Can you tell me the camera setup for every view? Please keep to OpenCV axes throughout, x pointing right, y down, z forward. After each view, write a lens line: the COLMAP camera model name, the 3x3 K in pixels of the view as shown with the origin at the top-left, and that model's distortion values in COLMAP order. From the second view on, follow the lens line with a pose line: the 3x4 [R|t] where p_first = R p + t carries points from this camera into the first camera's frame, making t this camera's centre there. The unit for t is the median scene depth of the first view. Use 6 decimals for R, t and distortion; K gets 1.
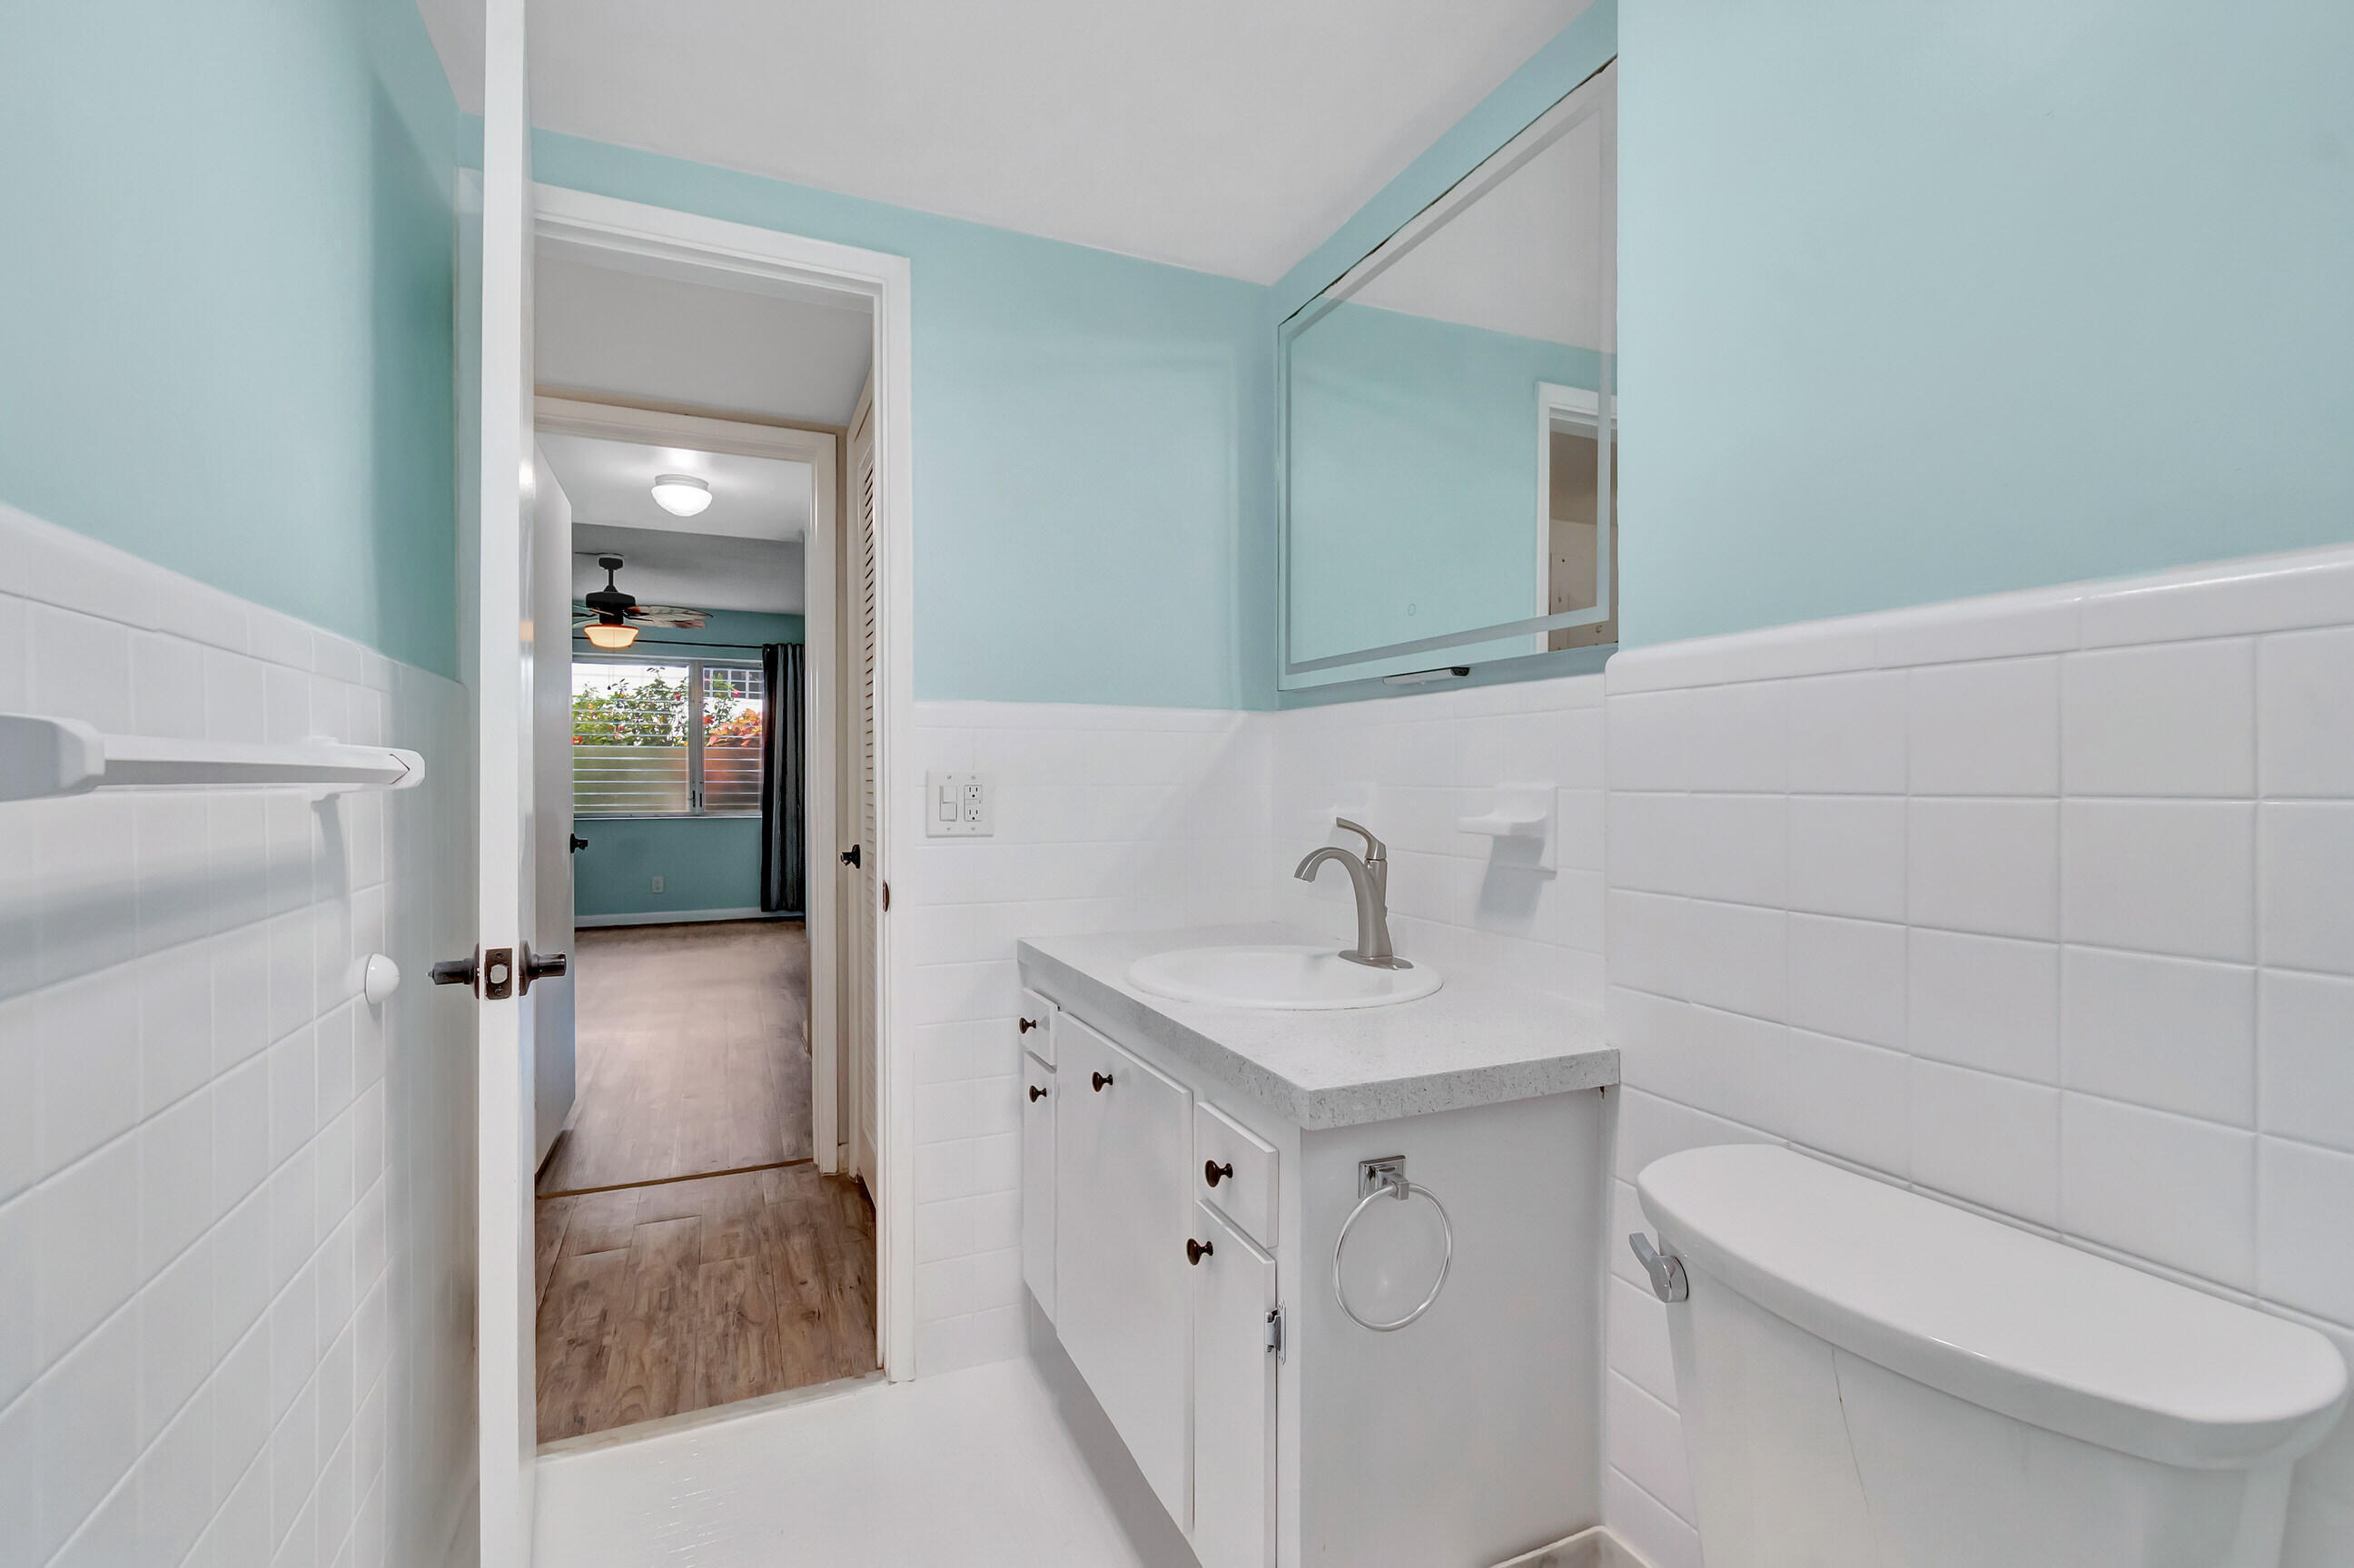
lens RADIAL K [[1052.6, 0, 1175.3], [0, 1052.6, 782.6], [0, 0, 1]] dist [0.000609, 0.000017]
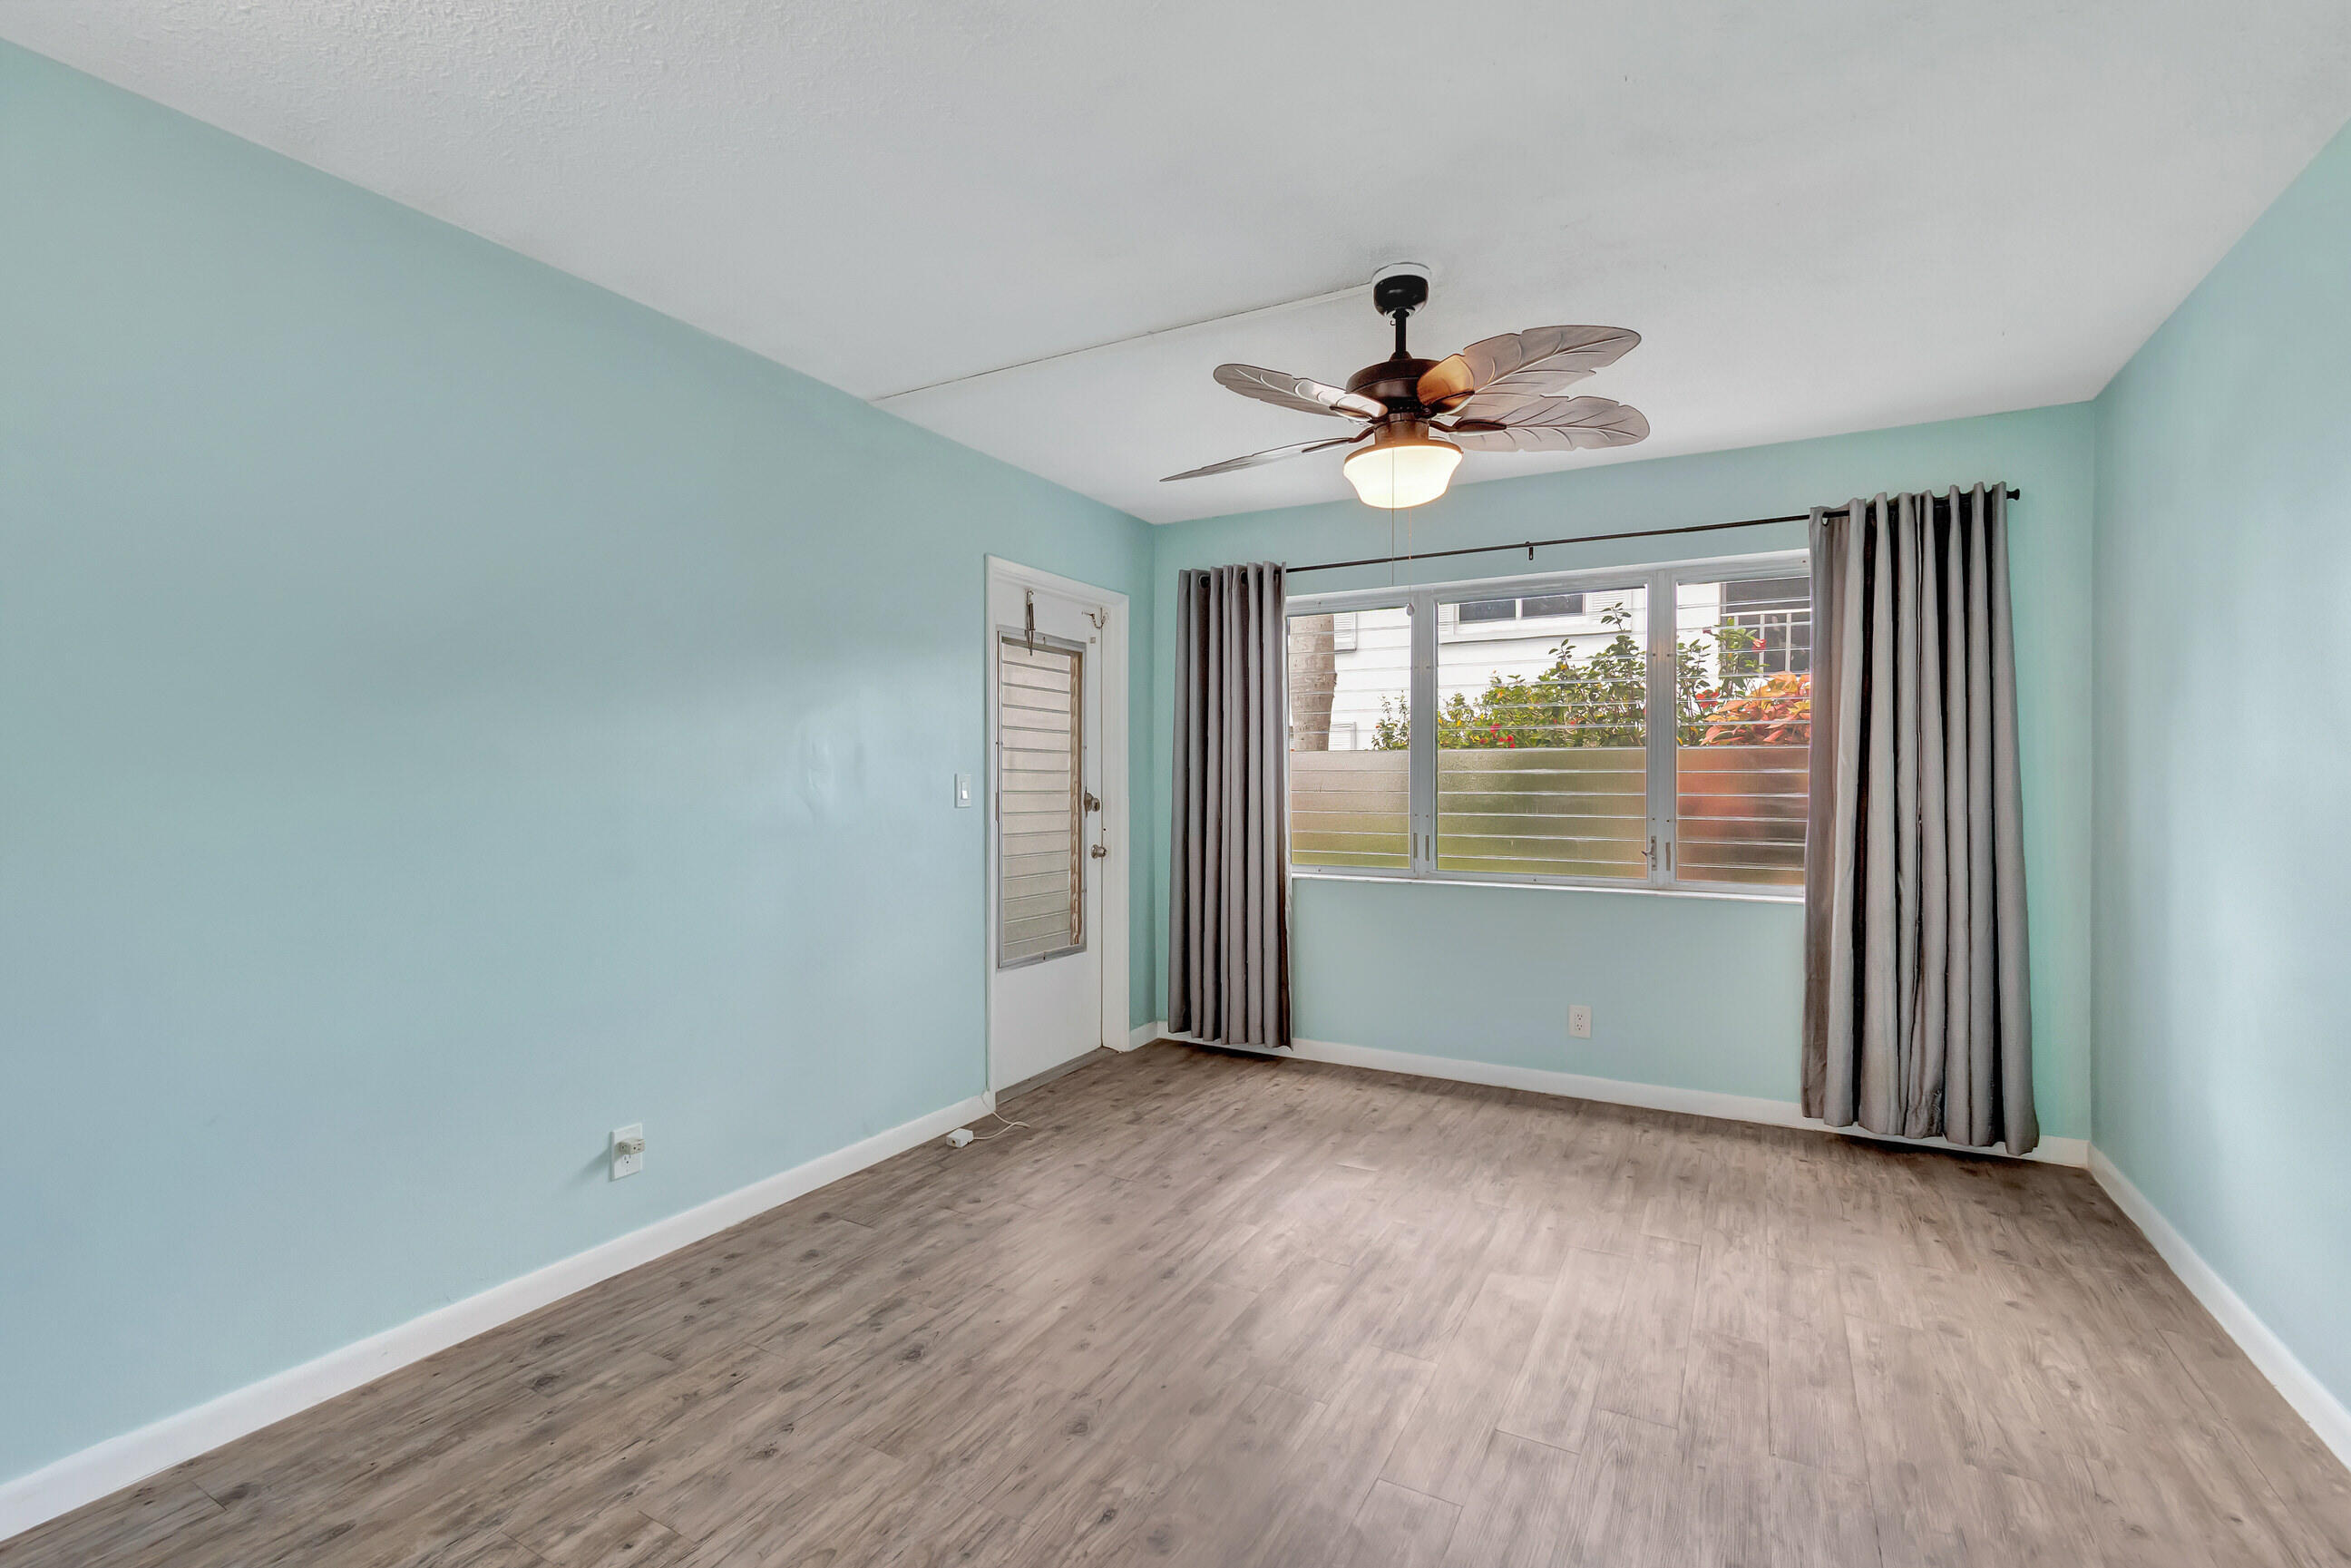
lens RADIAL K [[1051.3, 0, 1173.8], [0, 1051.3, 782.6], [0, 0, 1]] dist [0.000609, 0.000017]
pose [[0.607430, 0.009253, -0.794319, -0.200020], [-0.017891, 0.999838, -0.002034, -0.011031], [0.794172, 0.015446, 0.607497, 0.508015]]
